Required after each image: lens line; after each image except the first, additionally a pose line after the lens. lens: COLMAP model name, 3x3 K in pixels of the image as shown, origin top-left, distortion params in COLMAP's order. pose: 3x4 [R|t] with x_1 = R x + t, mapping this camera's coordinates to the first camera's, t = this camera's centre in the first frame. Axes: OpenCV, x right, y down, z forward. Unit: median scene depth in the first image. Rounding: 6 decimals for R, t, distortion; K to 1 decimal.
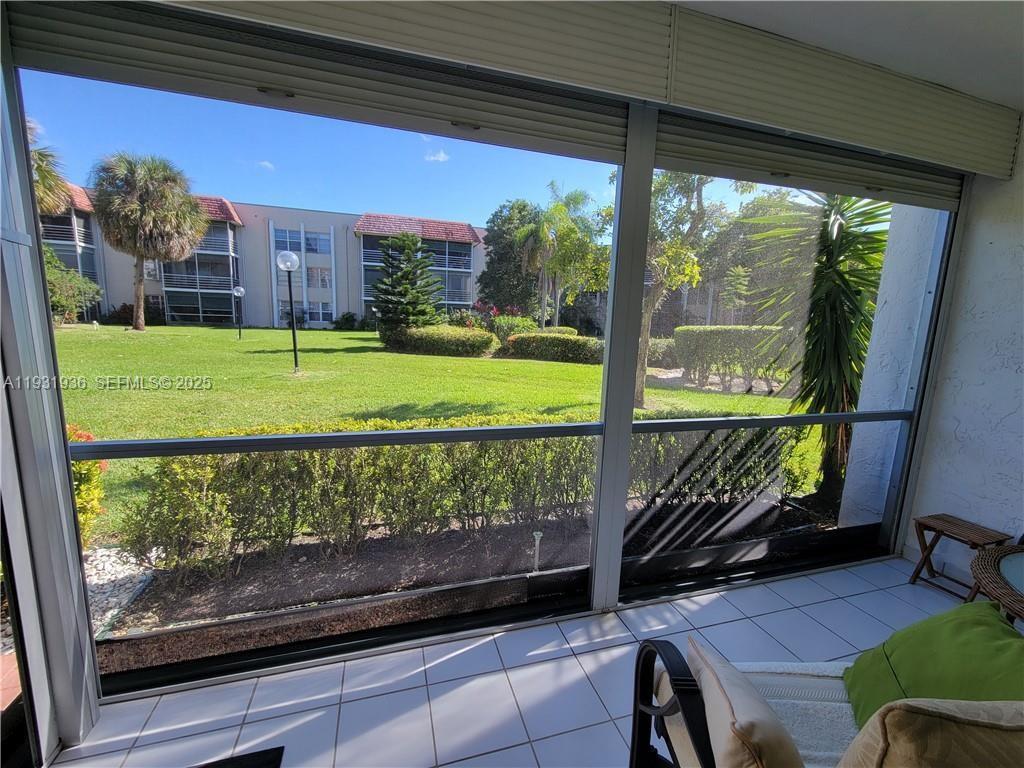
lens RADIAL K [[420.6, 0, 508.0], [0, 420.6, 385.5], [0, 0, 1]] dist [0.007476, -0.005417]
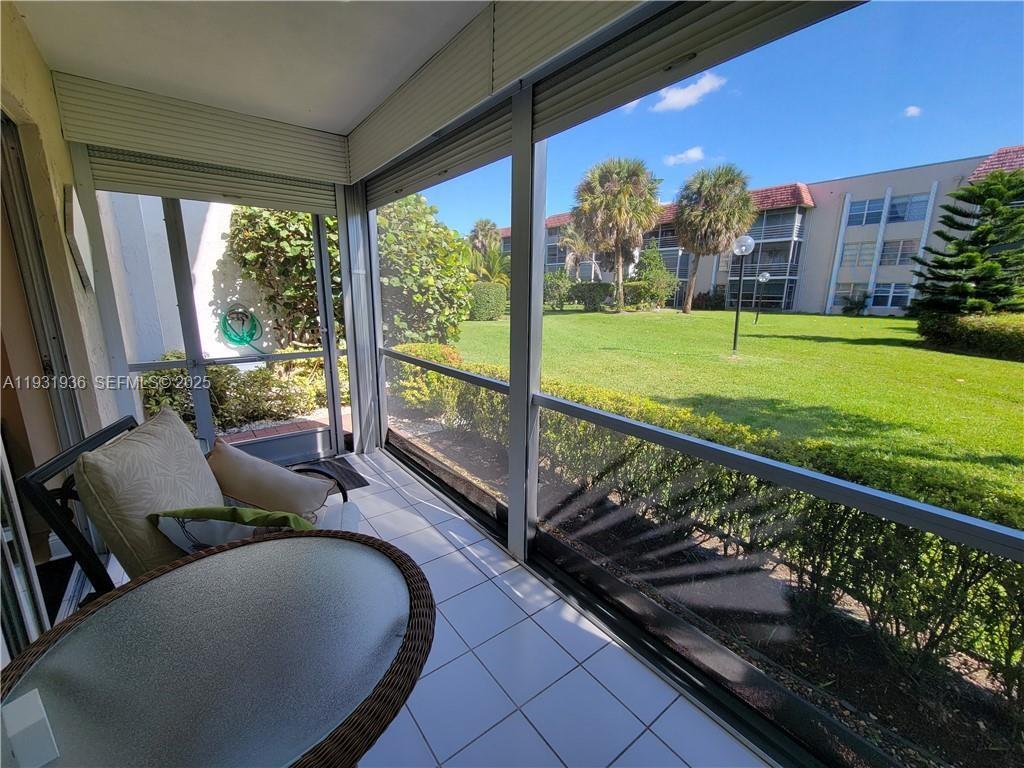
lens RADIAL K [[420.6, 0, 508.7], [0, 420.6, 385.1], [0, 0, 1]] dist [0.007476, -0.005417]
pose [[0.356895, 0.171371, -0.918291, 0.101350], [-0.142902, 0.981474, 0.127623, -0.004736], [0.923150, 0.085678, 0.374772, 0.045526]]
